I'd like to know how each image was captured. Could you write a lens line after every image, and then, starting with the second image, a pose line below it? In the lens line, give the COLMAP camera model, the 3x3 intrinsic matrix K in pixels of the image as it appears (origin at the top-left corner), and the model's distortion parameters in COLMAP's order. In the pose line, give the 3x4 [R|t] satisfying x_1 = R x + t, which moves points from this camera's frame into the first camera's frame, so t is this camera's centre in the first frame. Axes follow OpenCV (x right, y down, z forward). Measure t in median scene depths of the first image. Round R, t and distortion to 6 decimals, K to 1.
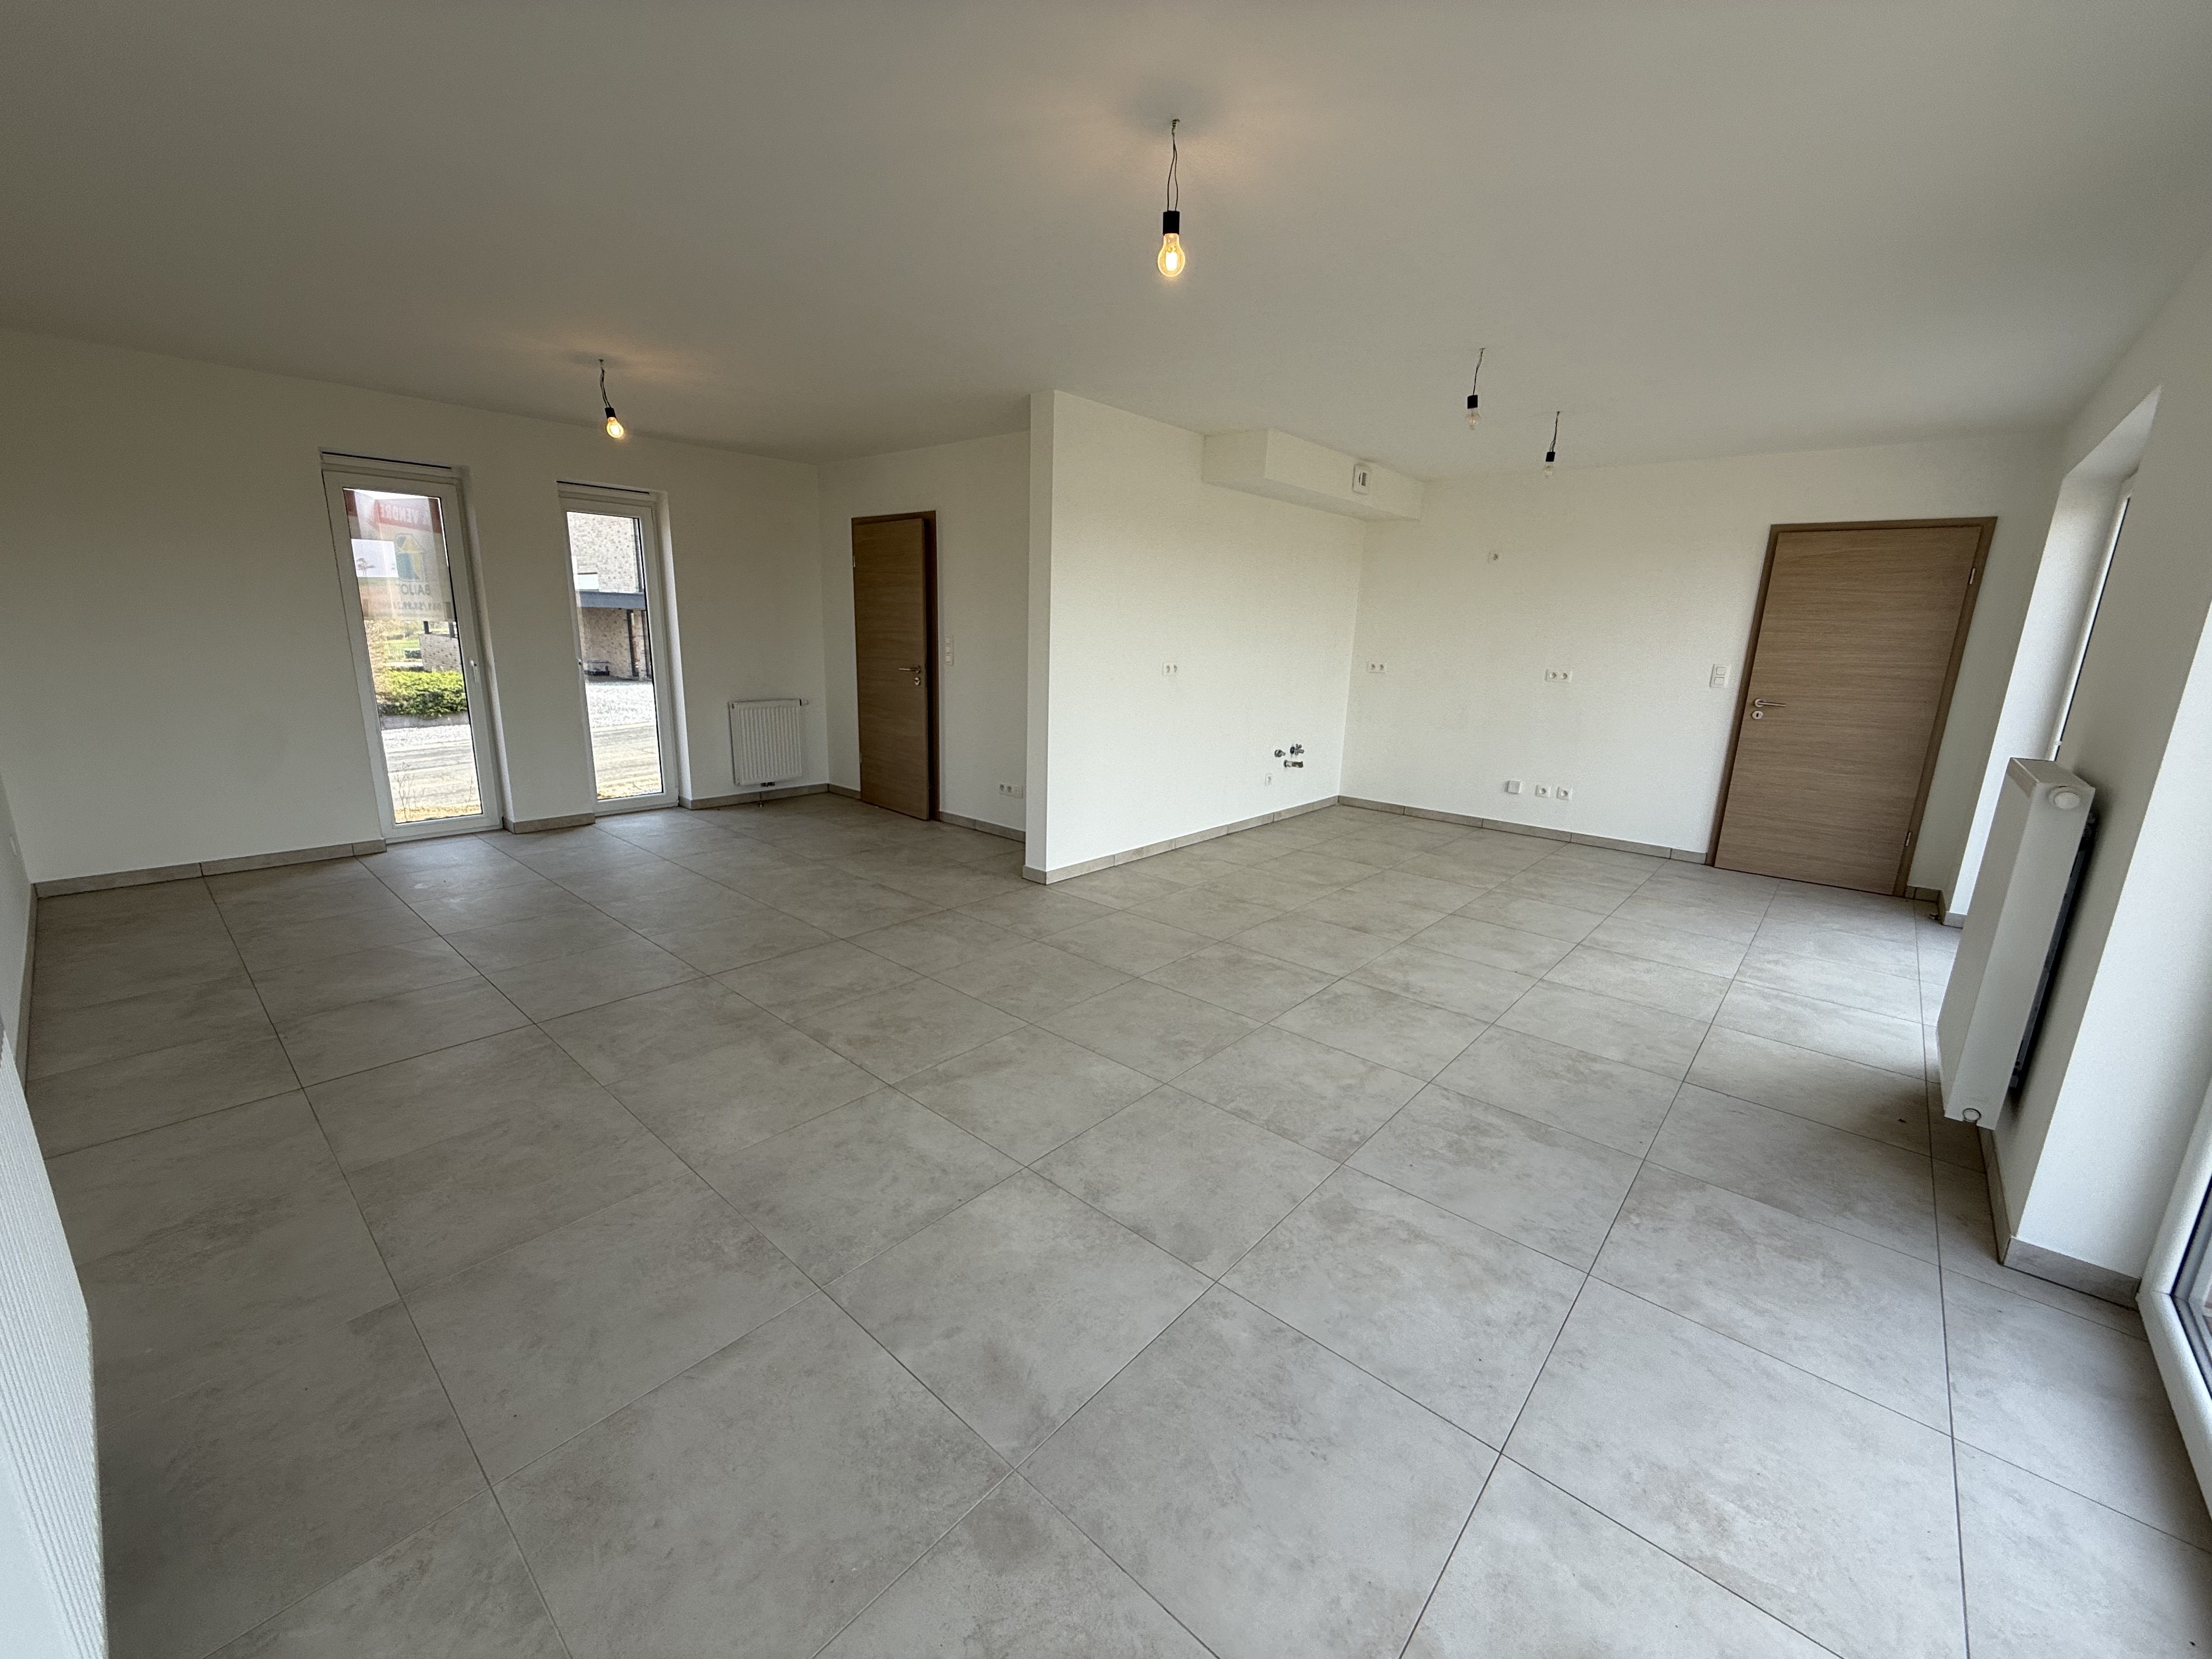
lens RADIAL K [[880.4, 0, 1102.6], [0, 880.4, 830.2], [0, 0, 1]] dist [0.000341, -0.000038]
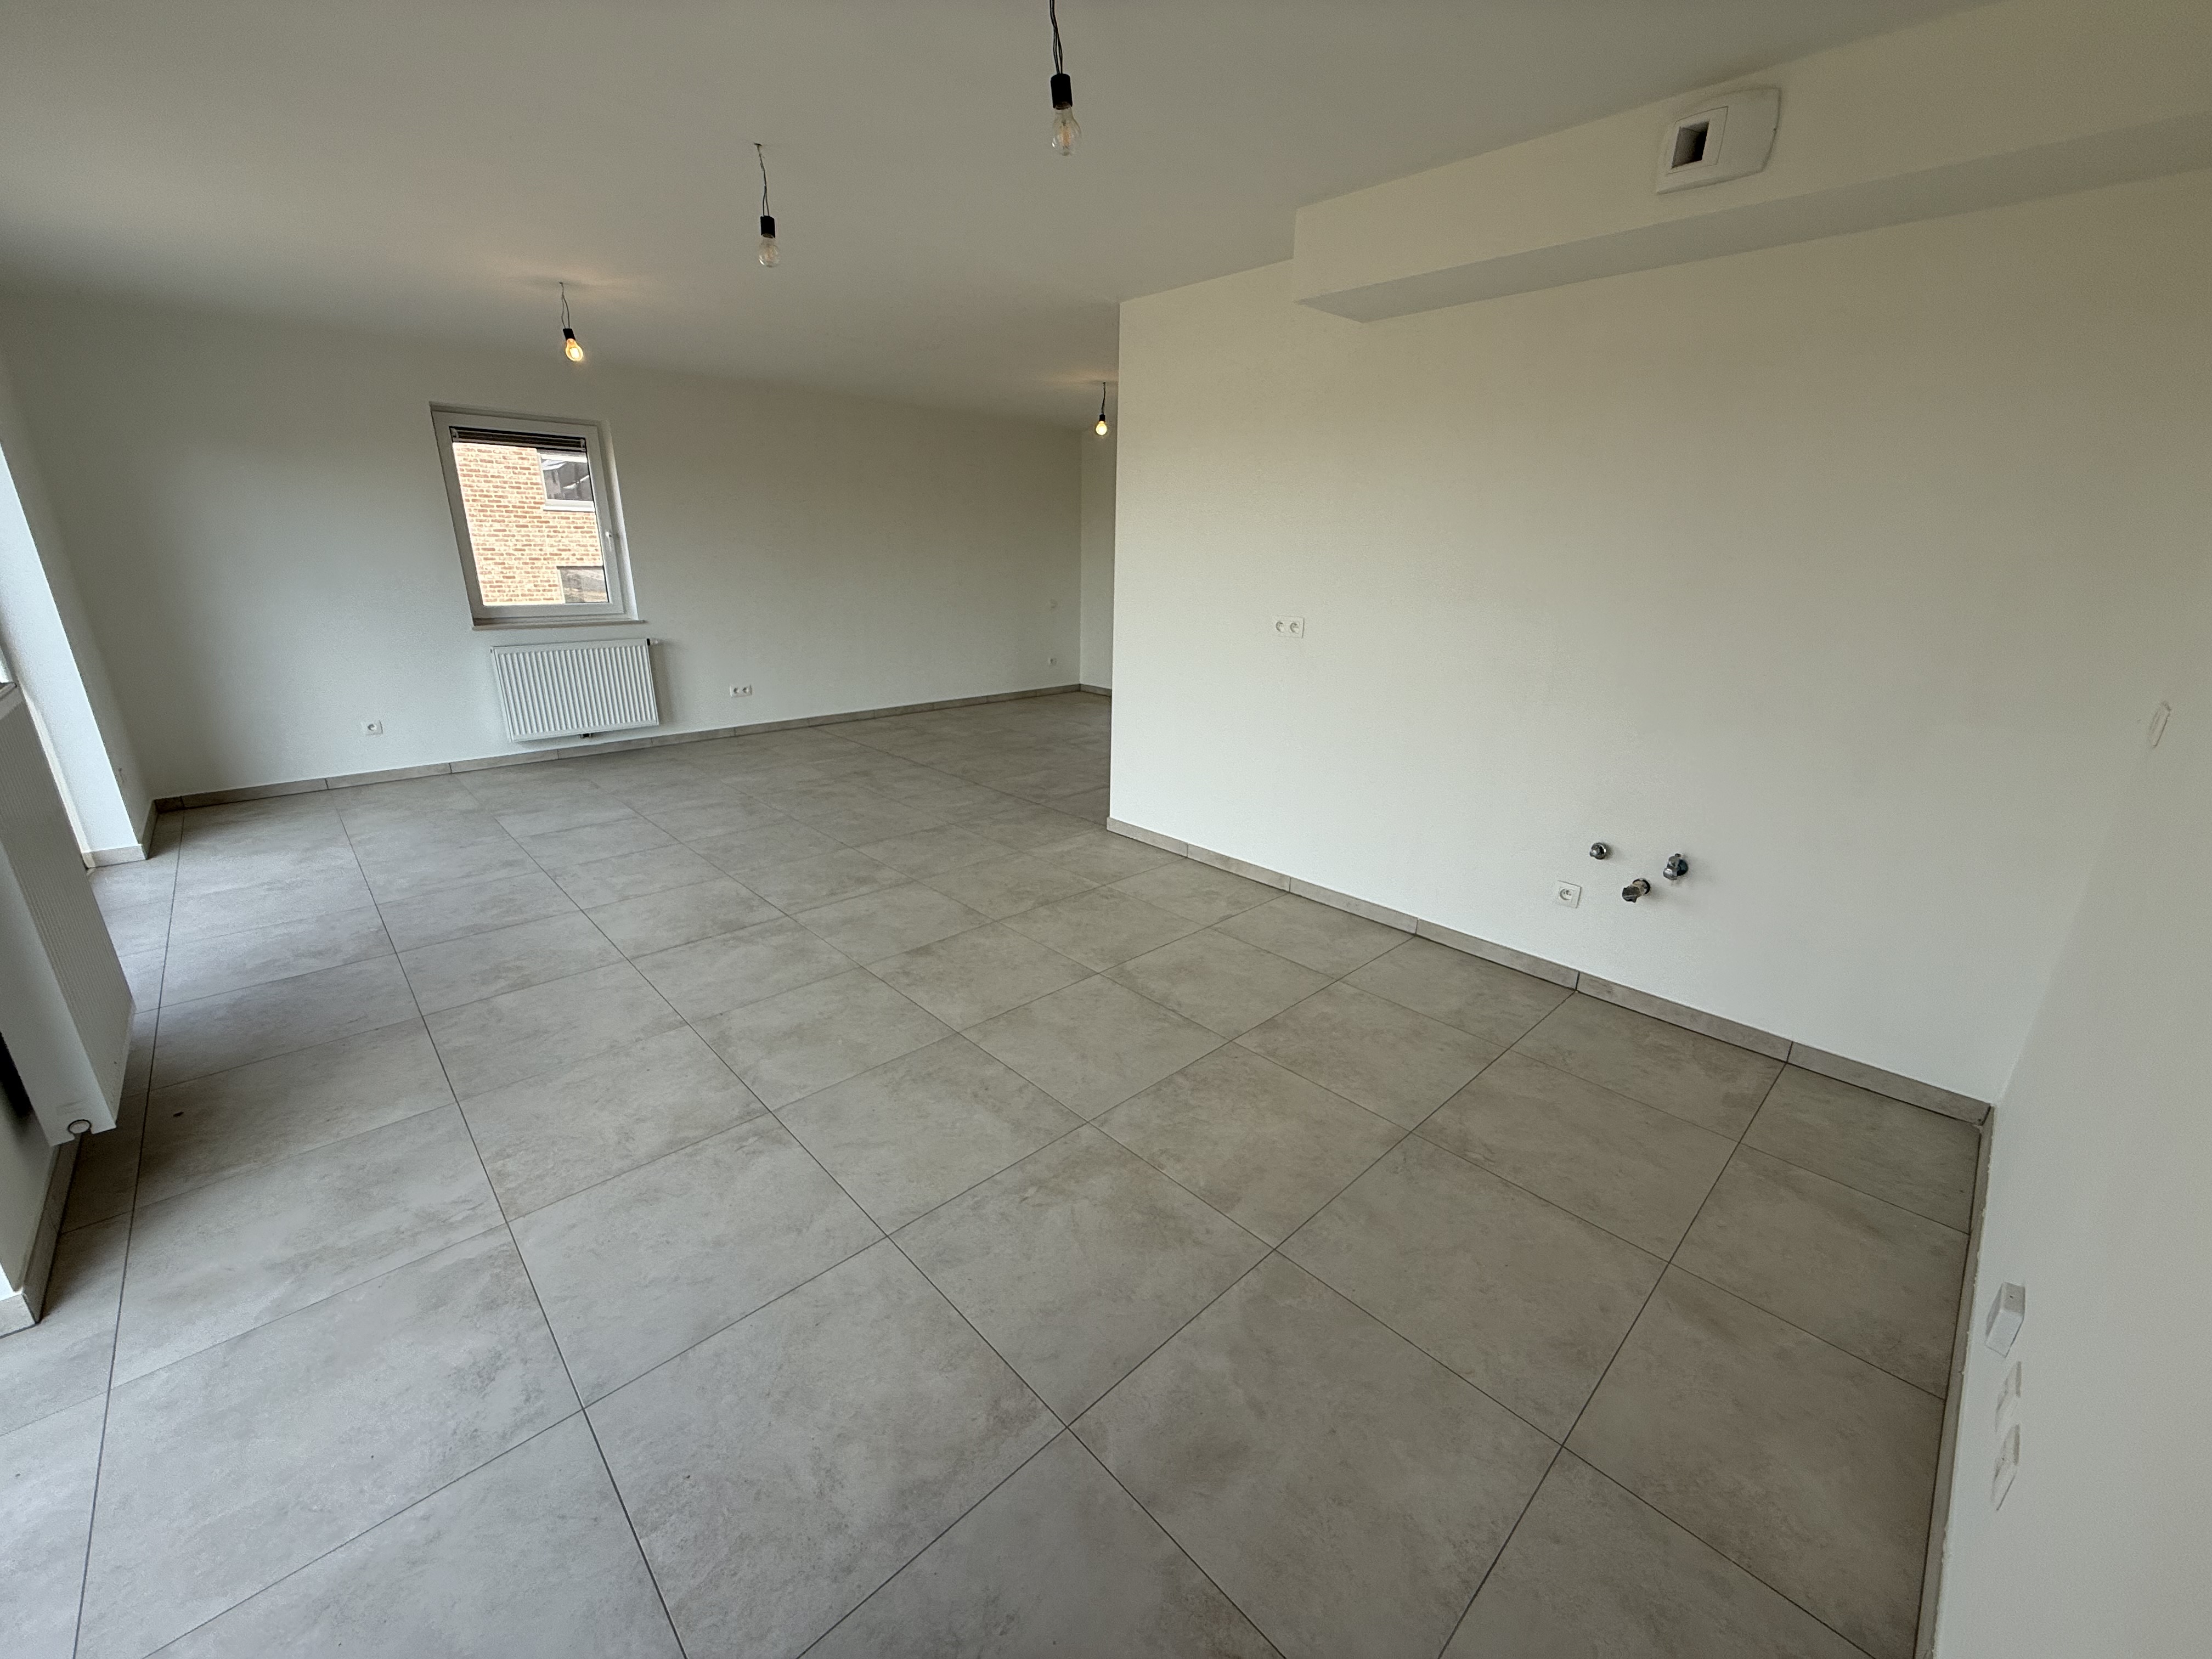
lens RADIAL K [[880.4, 0, 1102.6], [0, 880.4, 830.2], [0, 0, 1]] dist [0.000341, -0.000038]
pose [[-0.088867, 0.277626, -0.956570, 0.887870], [-0.247011, 0.924227, 0.291187, -0.225158], [0.964929, 0.262160, -0.013556, 1.020835]]
